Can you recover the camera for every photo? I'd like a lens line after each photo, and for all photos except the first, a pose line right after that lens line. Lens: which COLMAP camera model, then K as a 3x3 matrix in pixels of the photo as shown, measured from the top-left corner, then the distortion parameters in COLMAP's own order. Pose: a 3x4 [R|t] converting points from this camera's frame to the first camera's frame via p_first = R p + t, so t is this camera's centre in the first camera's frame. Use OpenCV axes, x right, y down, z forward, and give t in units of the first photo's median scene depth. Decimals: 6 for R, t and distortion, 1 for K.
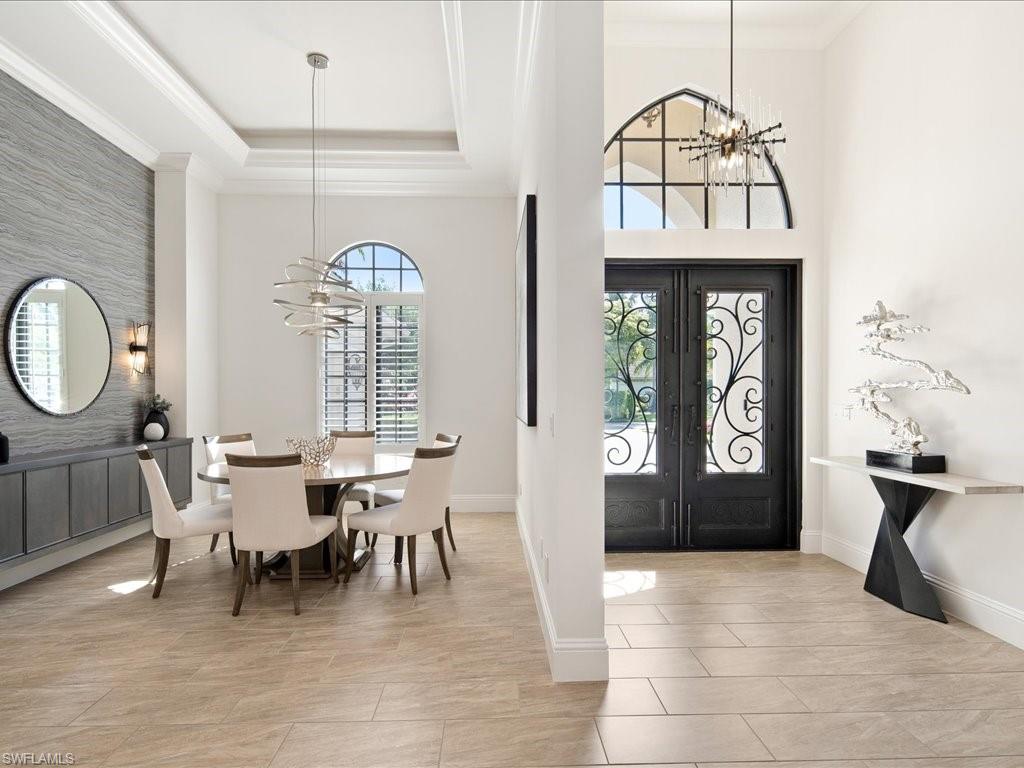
lens RADIAL K [[554.0, 0, 512.0], [0, 554.0, 384.0], [0, 0, 1]] dist [-0.000194, -0.000490]
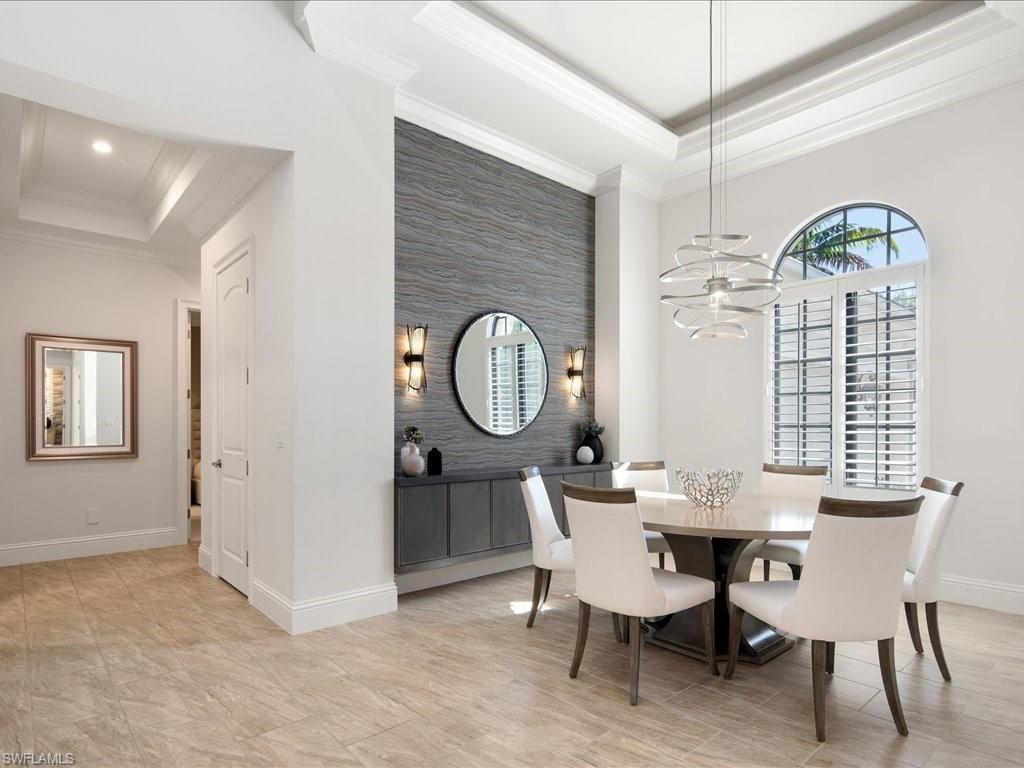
lens RADIAL K [[565.5, 0, 509.5], [0, 565.5, 424.4], [0, 0, 1]] dist [-0.001066, -0.000781]
pose [[0.627164, -0.002766, -0.778882, 0.067029], [0.015022, 0.999851, 0.008545, 0.021418], [0.778742, -0.017060, 0.627112, 0.271893]]
